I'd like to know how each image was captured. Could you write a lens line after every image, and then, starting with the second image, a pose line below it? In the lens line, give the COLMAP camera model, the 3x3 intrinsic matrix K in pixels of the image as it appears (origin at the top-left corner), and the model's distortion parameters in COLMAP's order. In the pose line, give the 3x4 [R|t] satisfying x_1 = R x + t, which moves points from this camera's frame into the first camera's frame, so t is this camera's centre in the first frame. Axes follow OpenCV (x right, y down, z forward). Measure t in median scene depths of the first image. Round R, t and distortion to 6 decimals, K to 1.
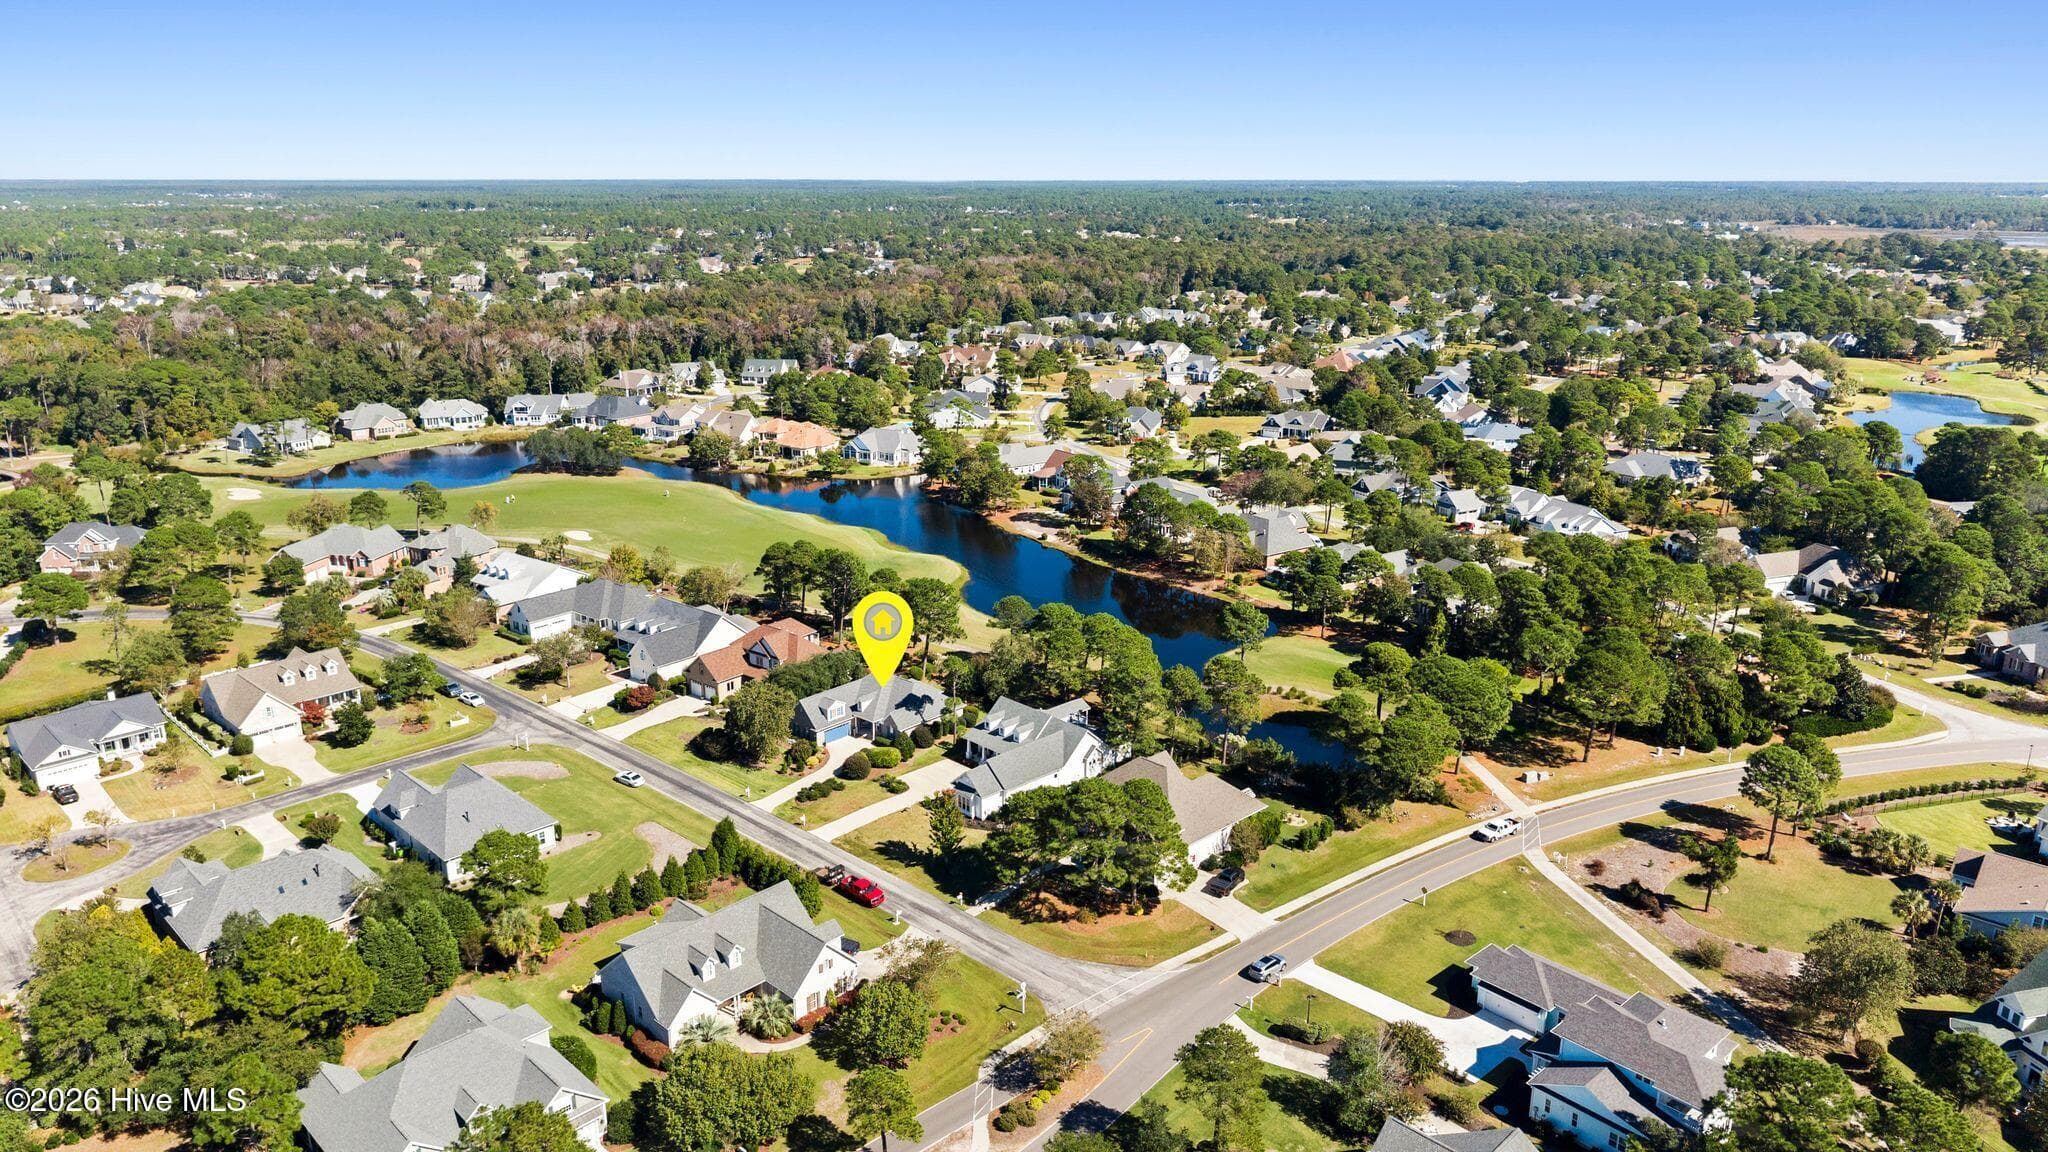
lens RADIAL K [[1473.3, 0, 1024.0], [0, 1473.3, 576.0], [0, 0, 1]] dist [0.032368, -0.000139]
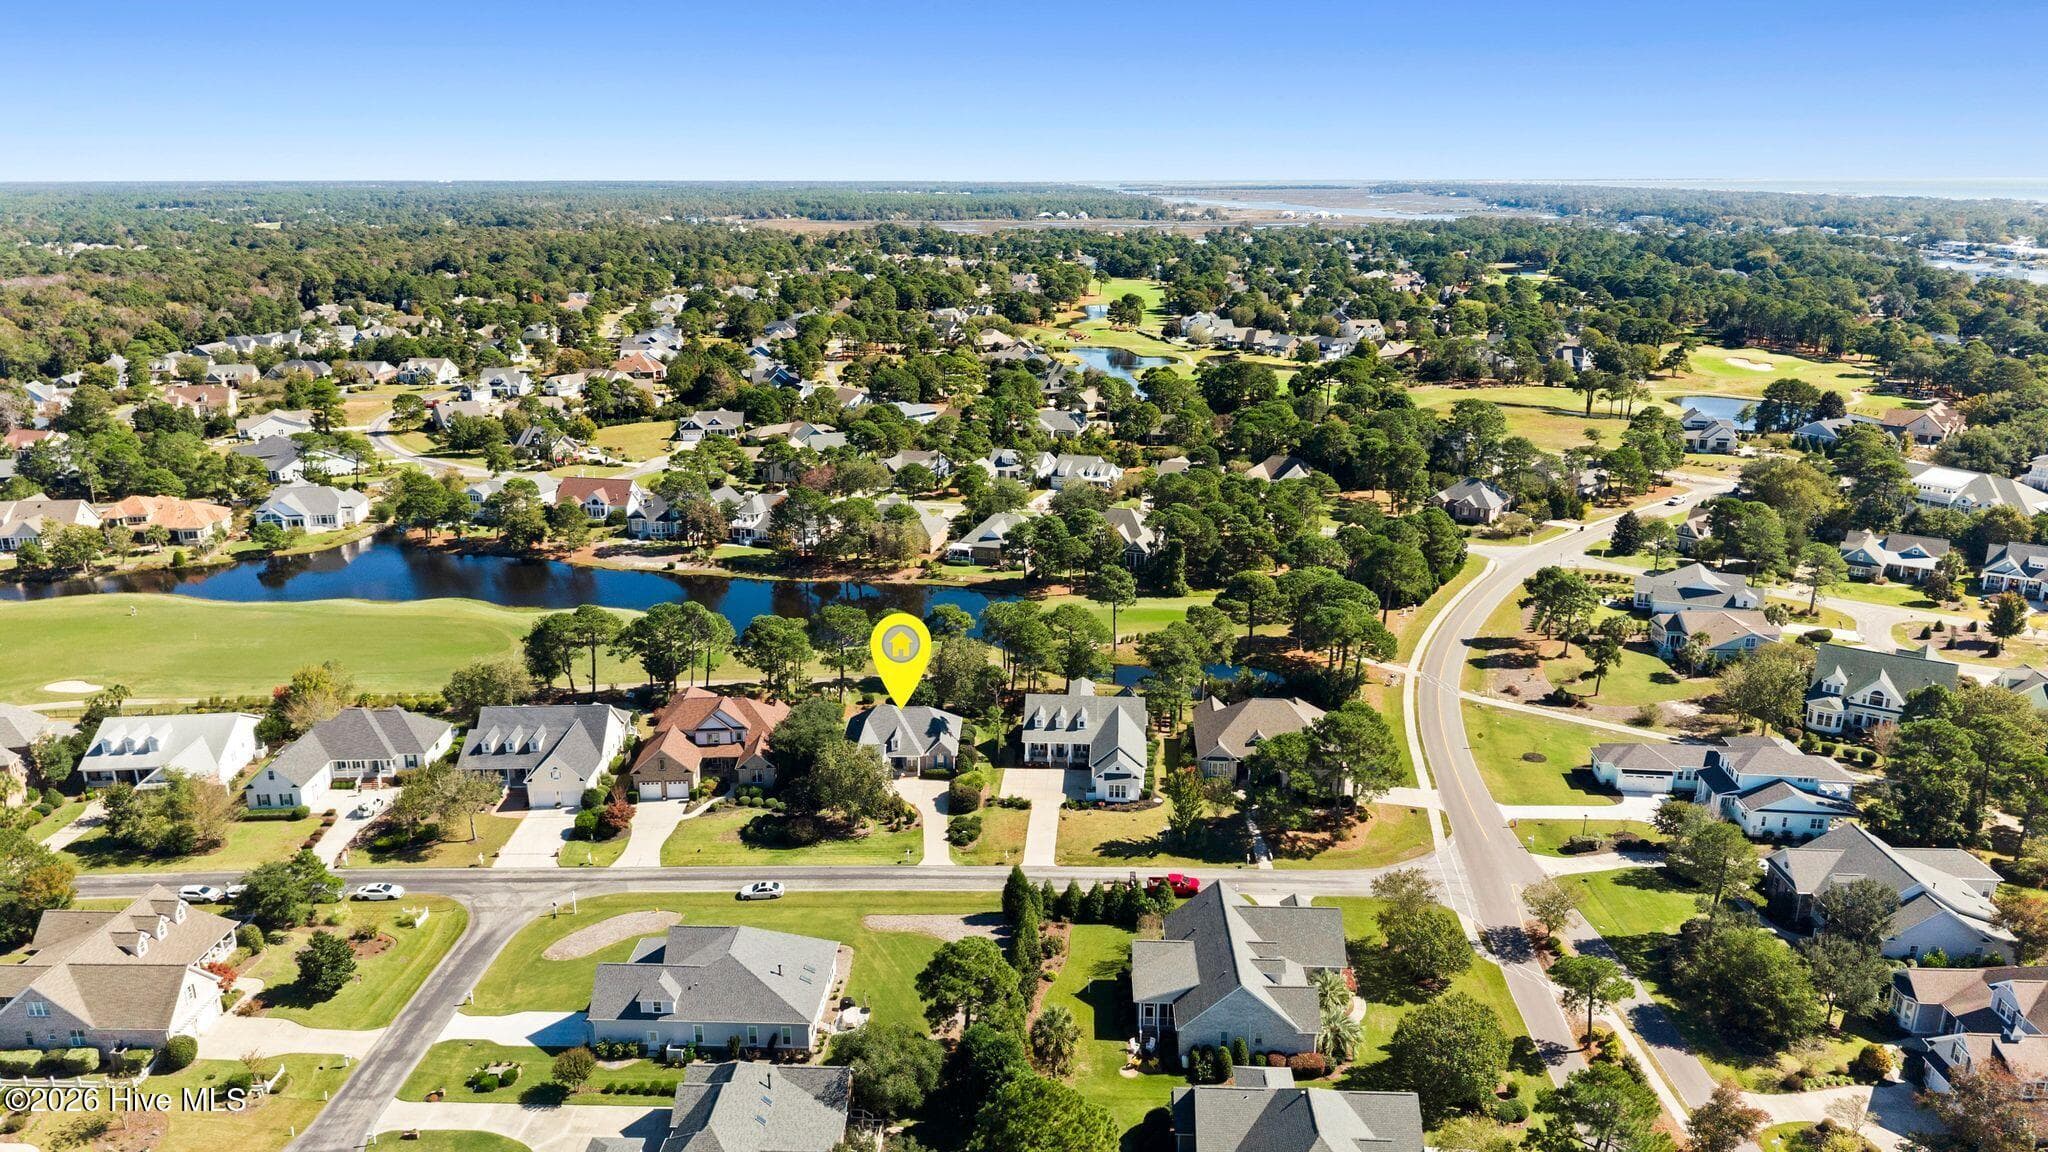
lens RADIAL K [[1501.9, 0, 1024.0], [0, 1501.9, 576.0], [0, 0, 1]] dist [0.010194, 0.002135]
pose [[0.704852, -0.183396, 0.685237, -0.768493], [0.187041, 0.979865, 0.069855, -0.073335], [-0.684251, 0.078930, 0.724963, 0.299093]]
